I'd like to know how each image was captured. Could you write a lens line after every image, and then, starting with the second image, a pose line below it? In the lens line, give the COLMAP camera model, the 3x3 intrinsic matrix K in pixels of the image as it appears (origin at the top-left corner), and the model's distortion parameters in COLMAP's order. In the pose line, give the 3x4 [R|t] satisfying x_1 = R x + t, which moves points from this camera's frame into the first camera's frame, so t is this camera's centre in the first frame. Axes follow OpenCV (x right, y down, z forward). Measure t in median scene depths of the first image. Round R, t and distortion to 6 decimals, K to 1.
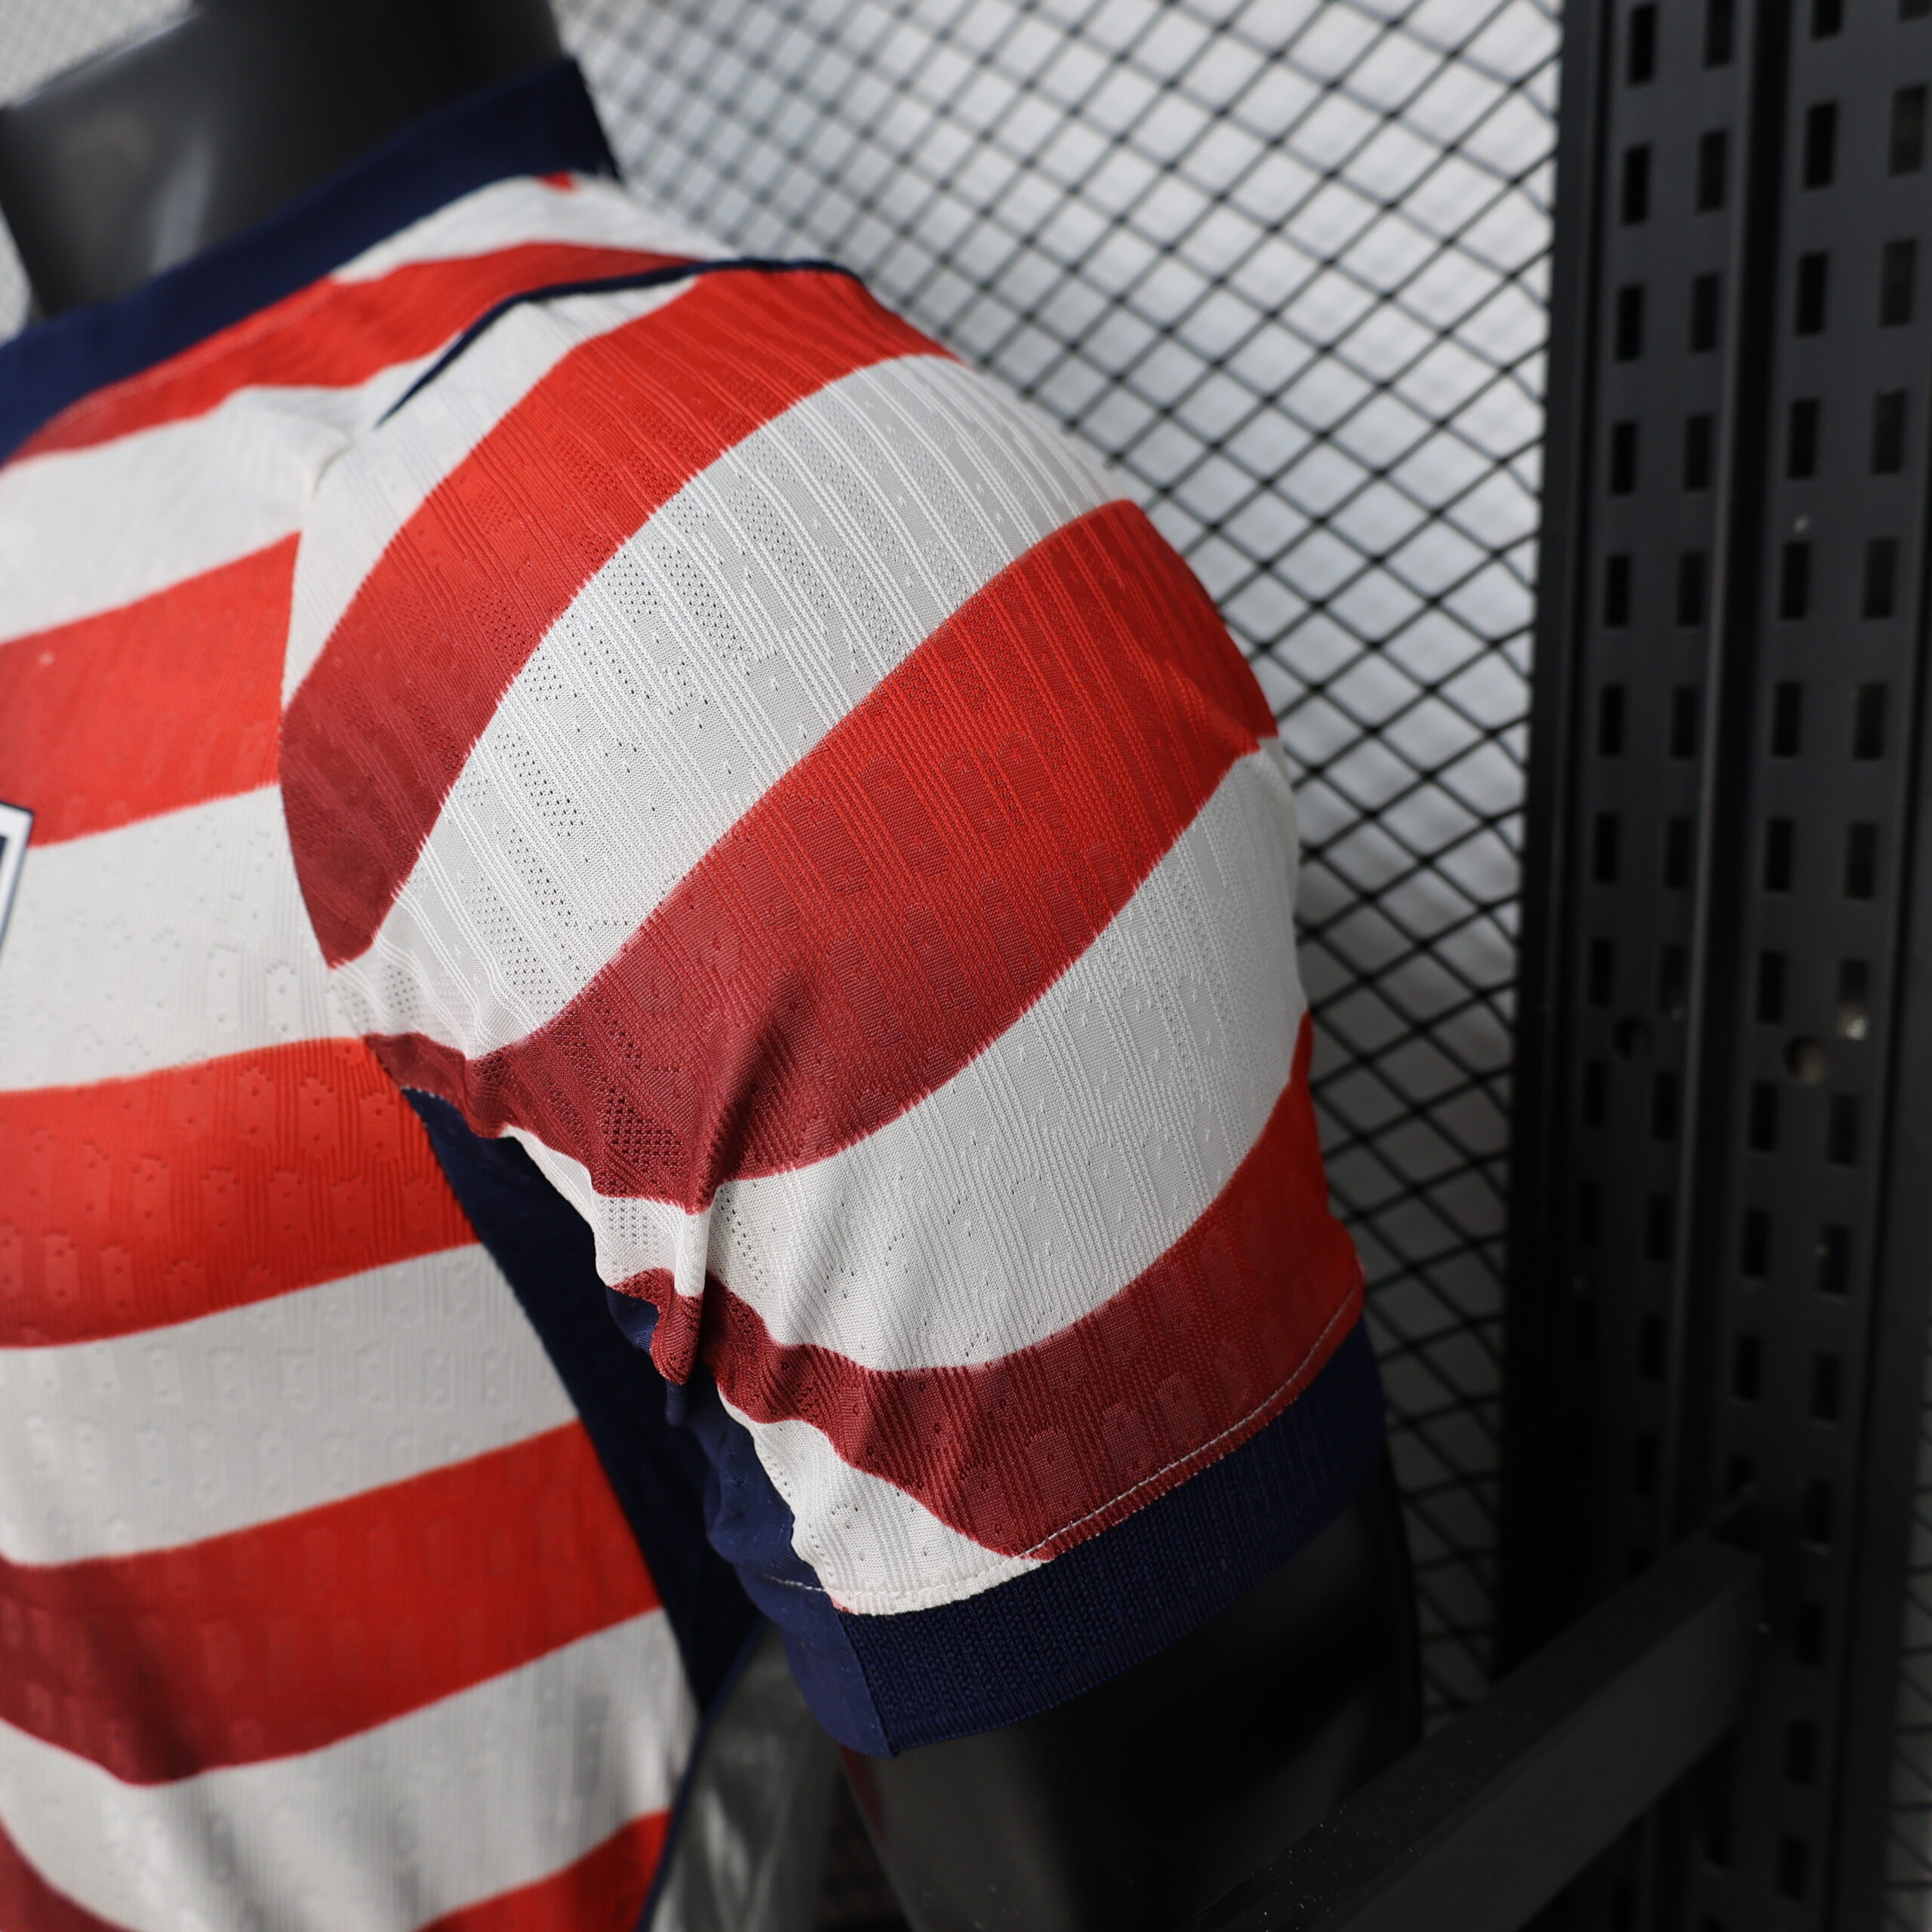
lens RADIAL K [[1976.0, 0, 966.0], [0, 1976.0, 966.0], [0, 0, 1]] dist [-0.000798, -0.004289]
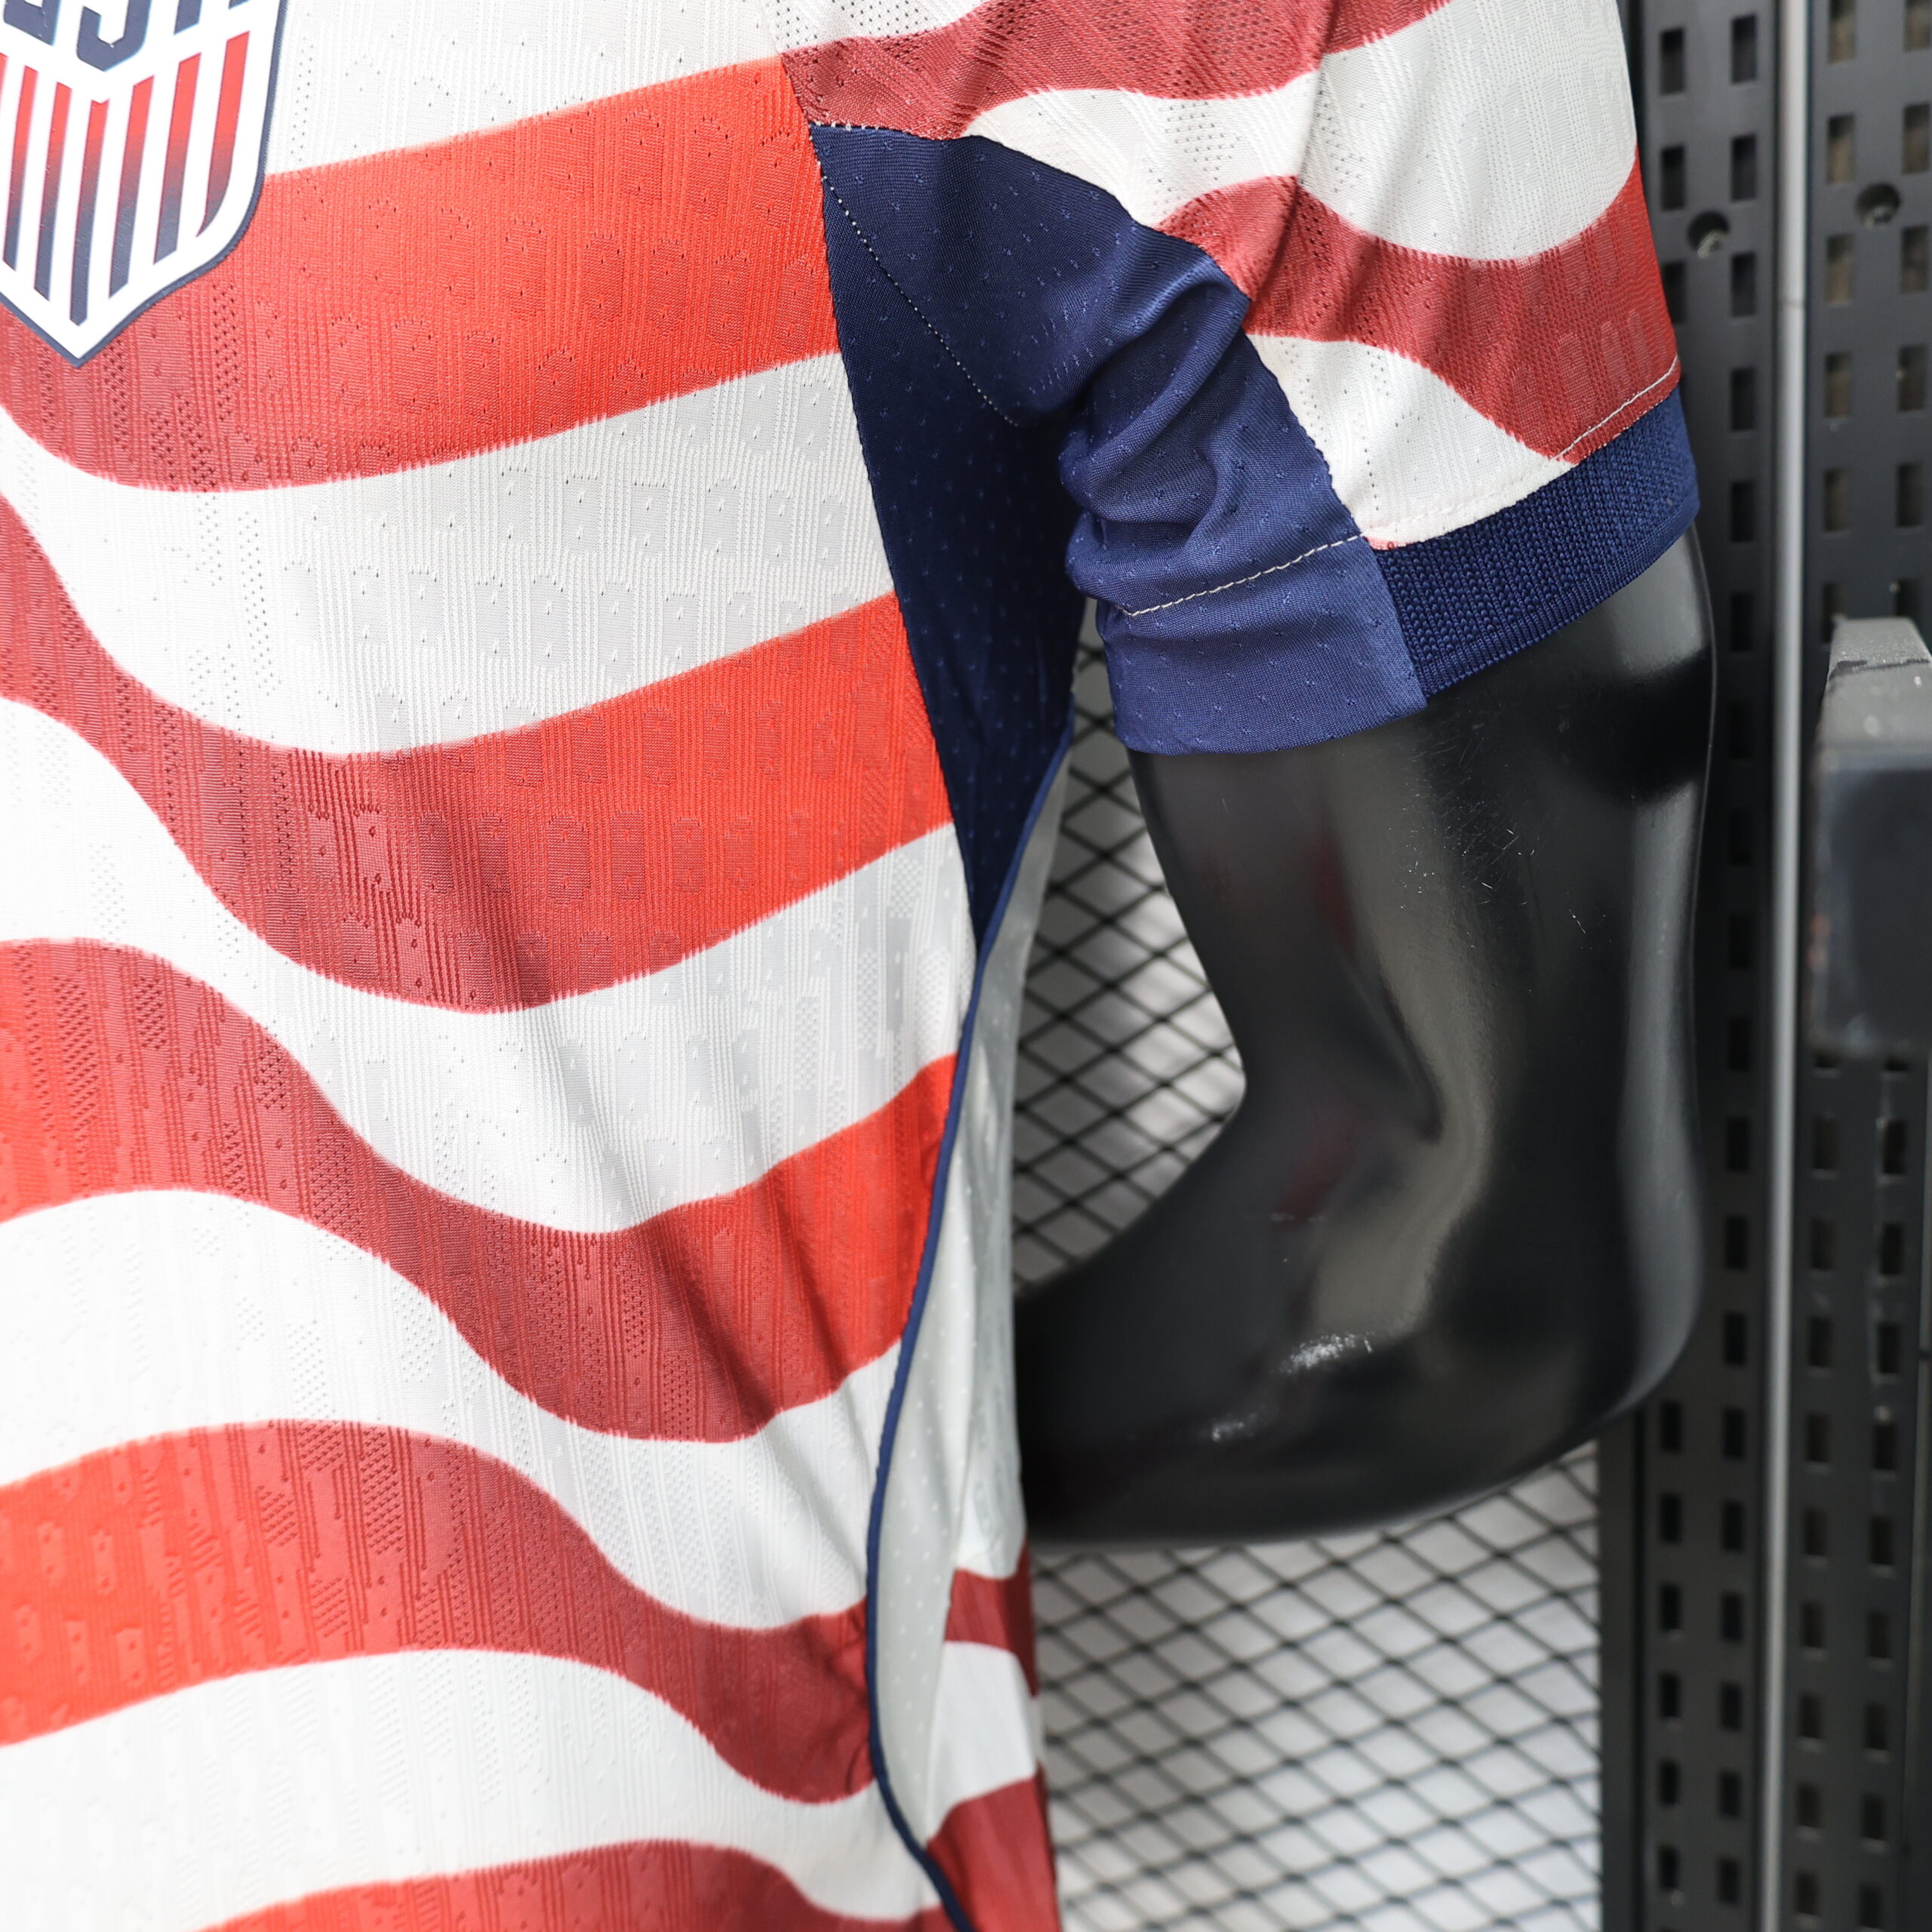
lens RADIAL K [[1976.0, 0, 966.0], [0, 1976.0, 966.0], [0, 0, 1]] dist [-0.000798, -0.004289]
pose [[0.941159, -0.120942, 0.315583, -0.555942], [0.115632, 0.992655, 0.035573, 0.430473], [-0.317568, 0.003012, 0.948231, 0.081582]]
